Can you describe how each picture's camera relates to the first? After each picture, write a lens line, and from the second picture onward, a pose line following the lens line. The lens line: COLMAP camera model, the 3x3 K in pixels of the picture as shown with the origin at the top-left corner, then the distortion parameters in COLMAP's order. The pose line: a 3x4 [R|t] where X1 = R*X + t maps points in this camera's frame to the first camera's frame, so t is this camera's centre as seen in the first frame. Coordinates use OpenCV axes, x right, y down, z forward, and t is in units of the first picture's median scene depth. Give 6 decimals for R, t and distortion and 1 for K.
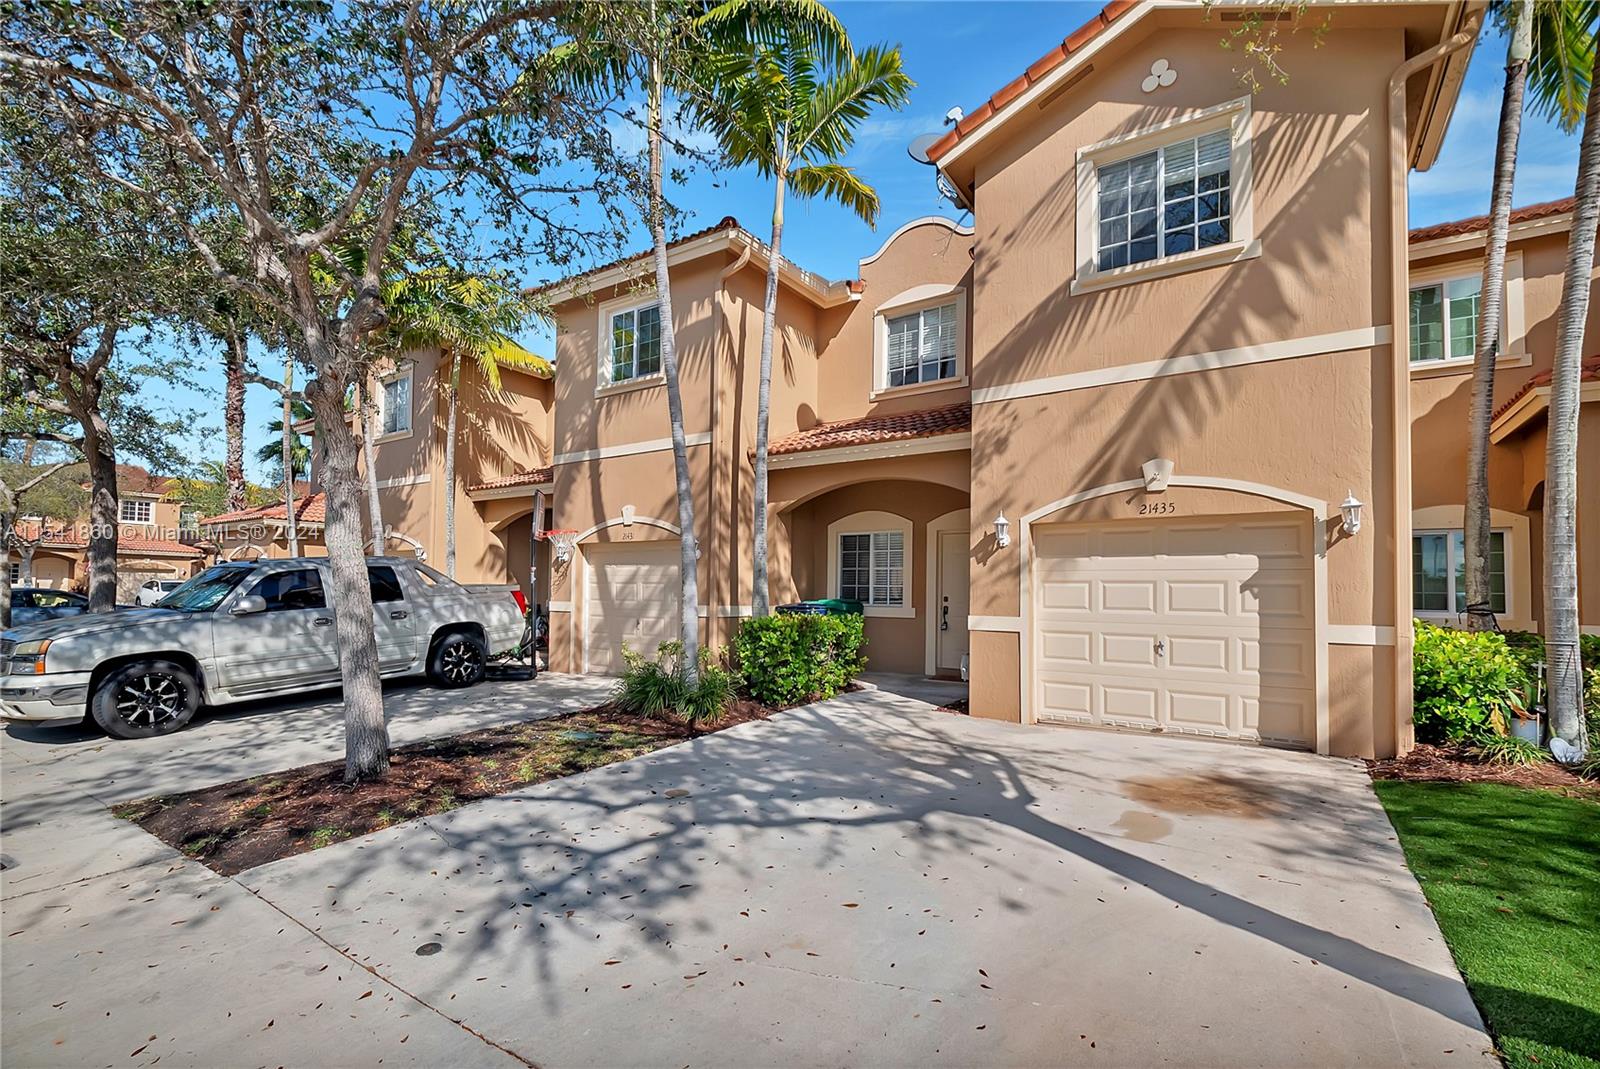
lens RADIAL K [[712.8, 0, 804.3], [0, 712.8, 565.5], [0, 0, 1]] dist [0.010438, -0.001441]
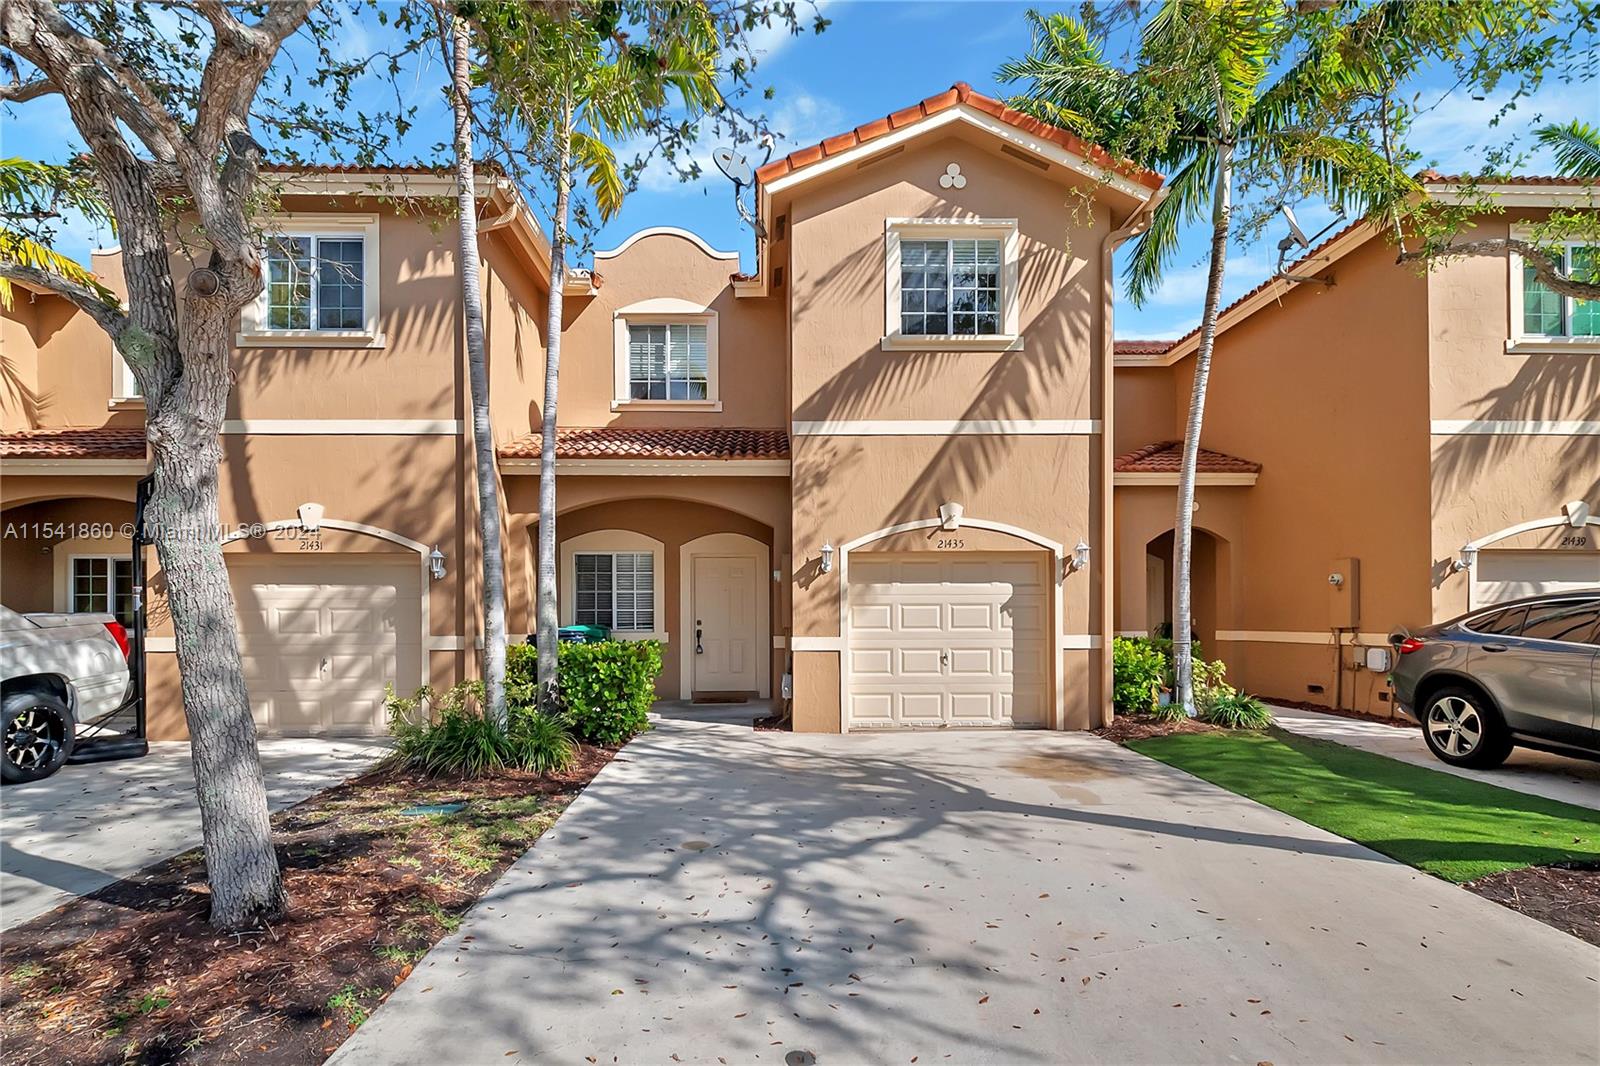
lens RADIAL K [[722.0, 0, 783.2], [0, 722.0, 617.6], [0, 0, 1]] dist [0.014012, -0.006876]
pose [[0.819187, -0.015398, 0.573320, -0.445557], [-0.008666, 0.999193, 0.039219, -0.001154], [-0.573461, -0.037096, 0.818392, 0.157562]]
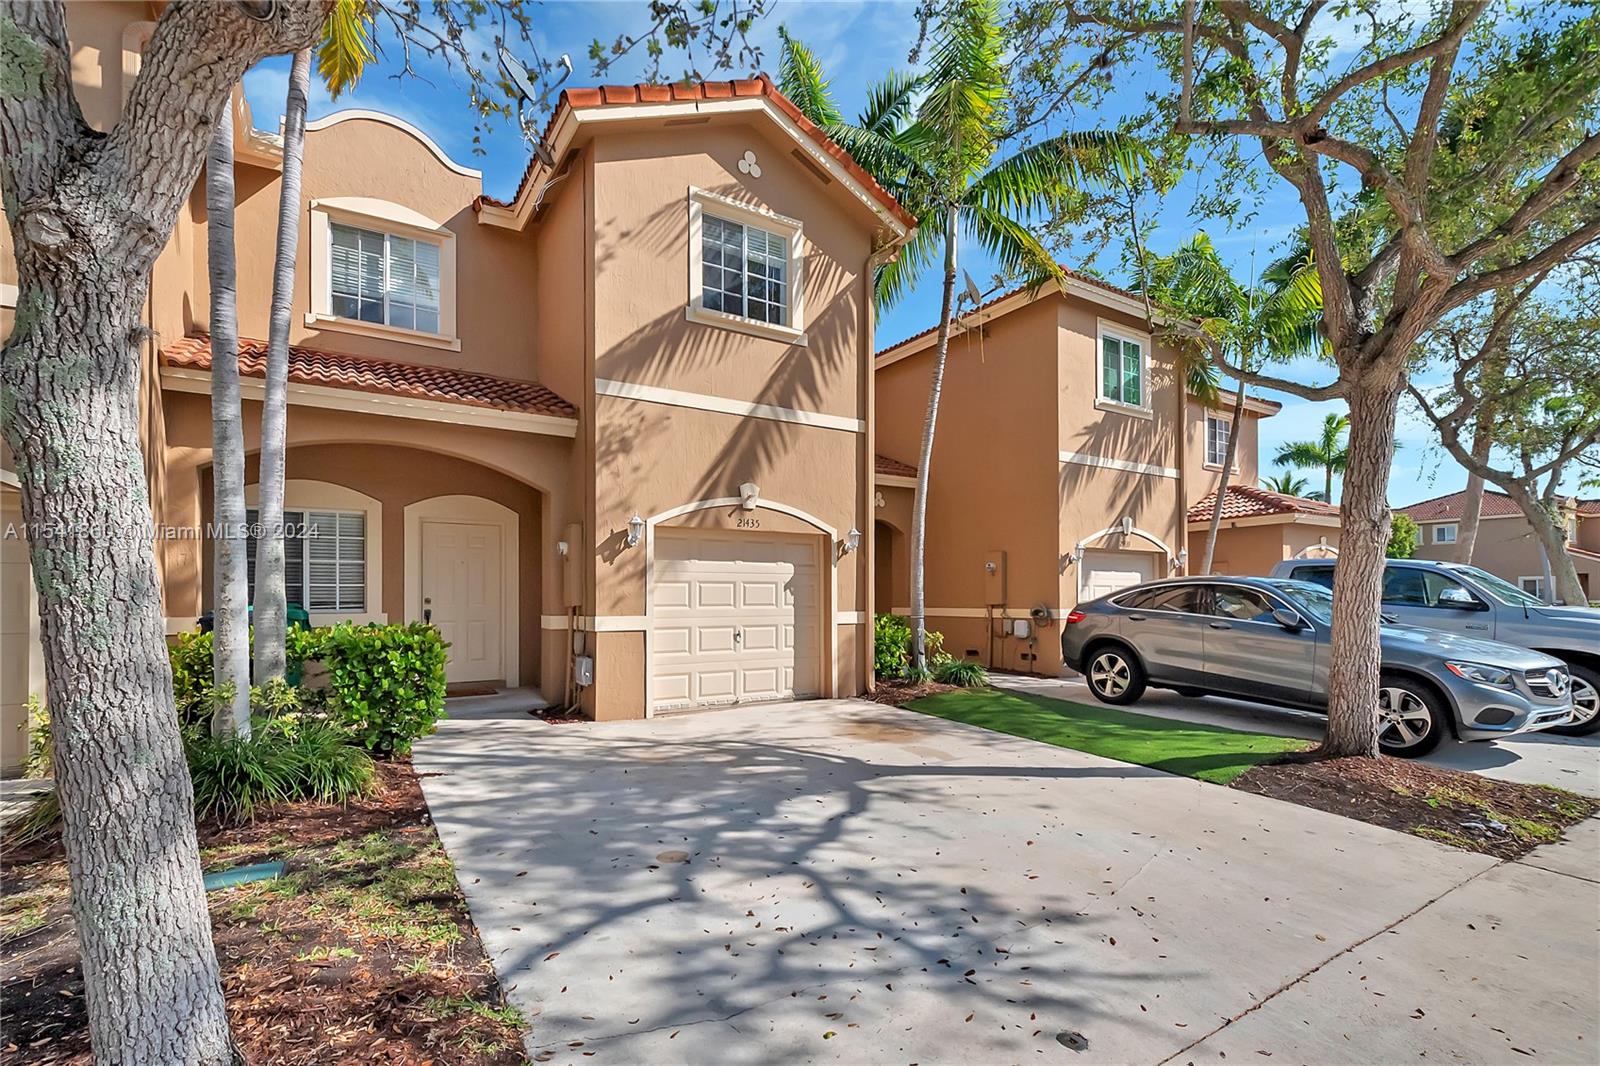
lens RADIAL K [[722.0, 0, 773.1], [0, 722.0, 591.3], [0, 0, 1]] dist [0.014012, -0.006876]
pose [[0.421833, -0.006384, 0.906651, -0.619706], [-0.029415, 0.999352, 0.020723, 0.010651], [-0.906196, -0.035411, 0.421372, 0.434590]]
